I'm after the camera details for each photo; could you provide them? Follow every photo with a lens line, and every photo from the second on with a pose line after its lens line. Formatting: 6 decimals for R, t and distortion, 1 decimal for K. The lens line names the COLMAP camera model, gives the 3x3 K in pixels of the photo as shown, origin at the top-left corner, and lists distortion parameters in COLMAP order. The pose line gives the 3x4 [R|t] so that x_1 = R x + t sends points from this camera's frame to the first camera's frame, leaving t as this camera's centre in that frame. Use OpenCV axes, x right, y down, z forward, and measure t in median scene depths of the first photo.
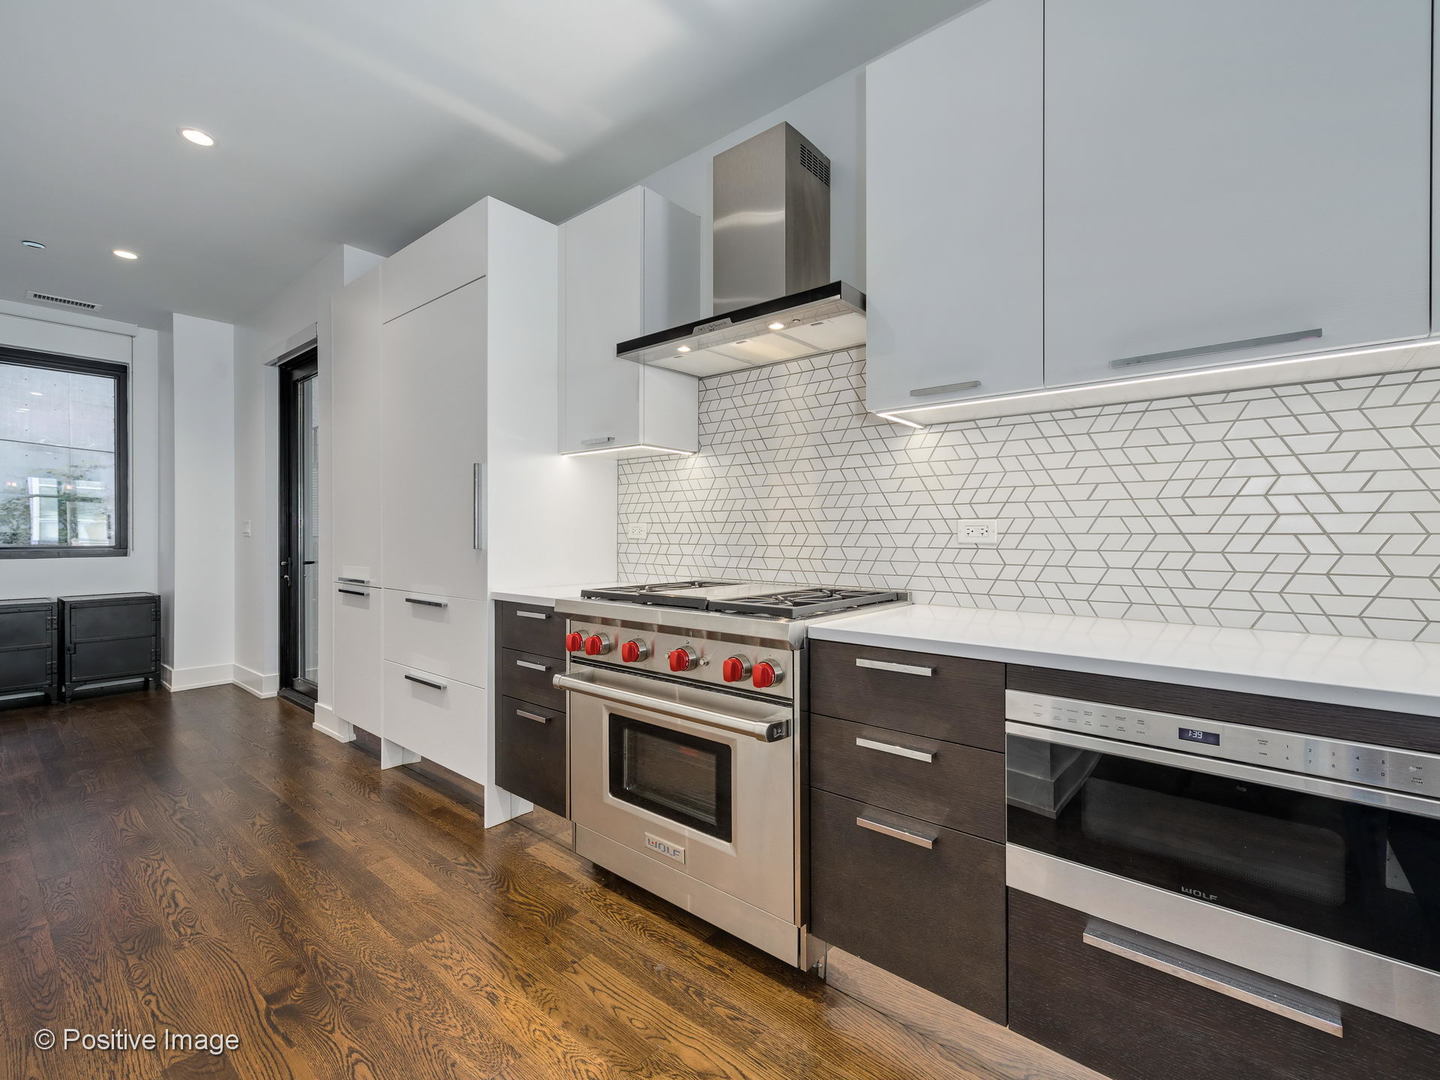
lens RADIAL K [[661.6, 0, 713.1], [0, 661.6, 541.4], [0, 0, 1]] dist [0.005094, -0.000018]
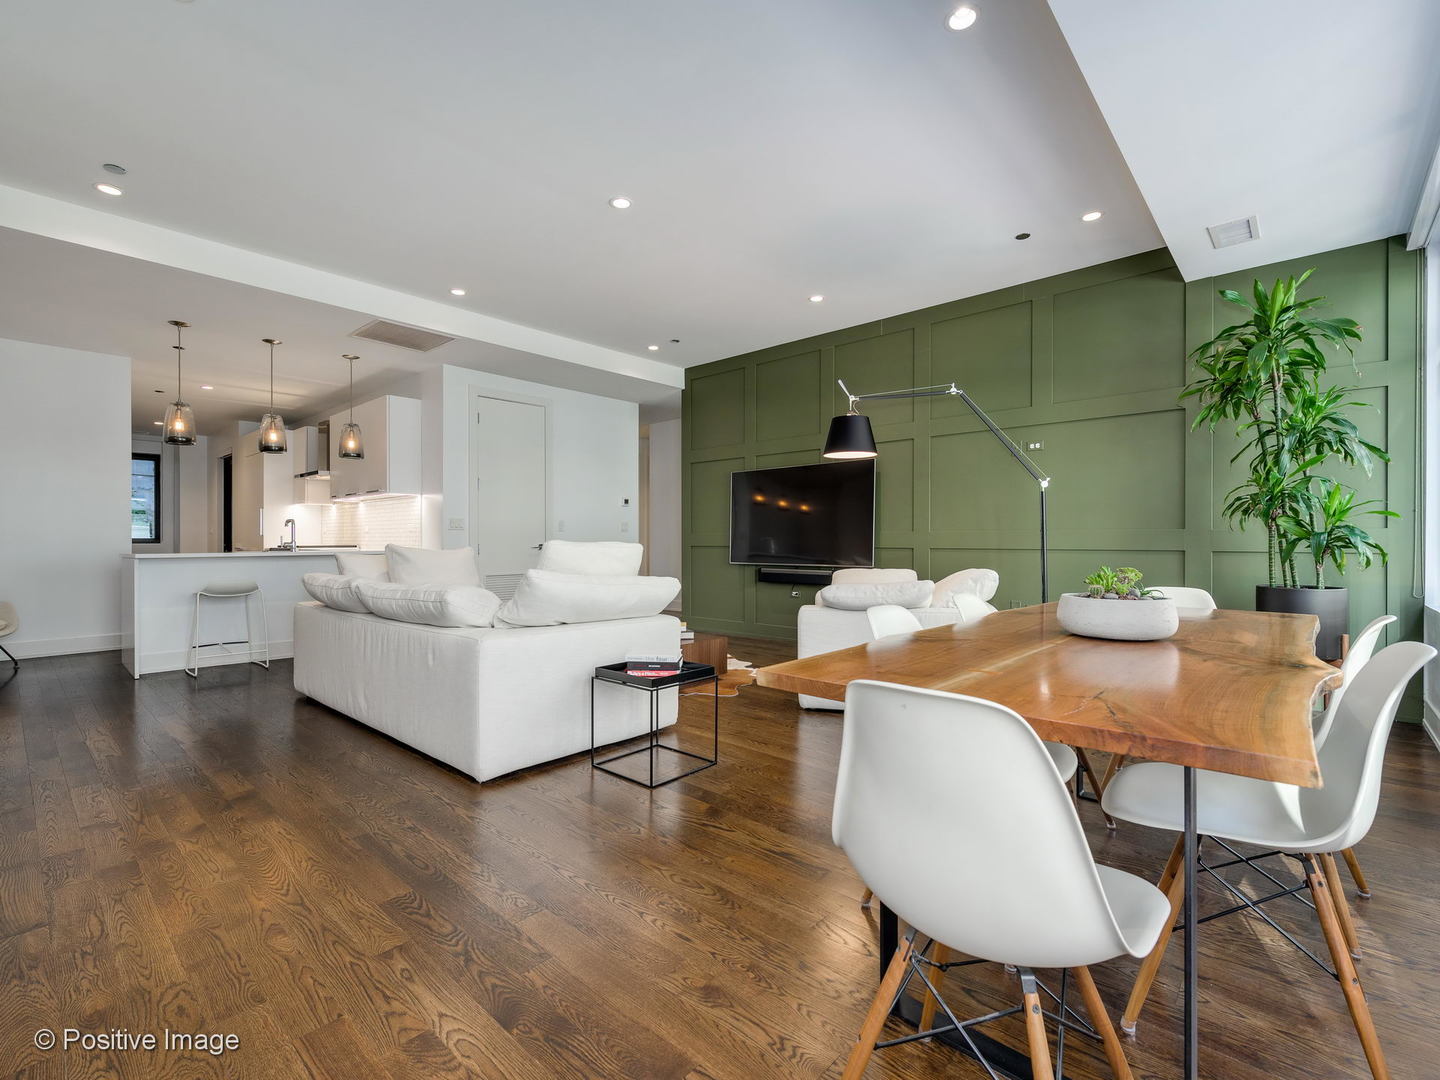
lens RADIAL K [[652.2, 0, 715.9], [0, 652.2, 542.5], [0, 0, 1]] dist [-0.000696, 0.000050]
pose [[0.999738, -0.001198, -0.022862, 1.911314], [0.001119, 0.999993, -0.003498, 0.059554], [0.022866, 0.003472, 0.999733, -2.113868]]
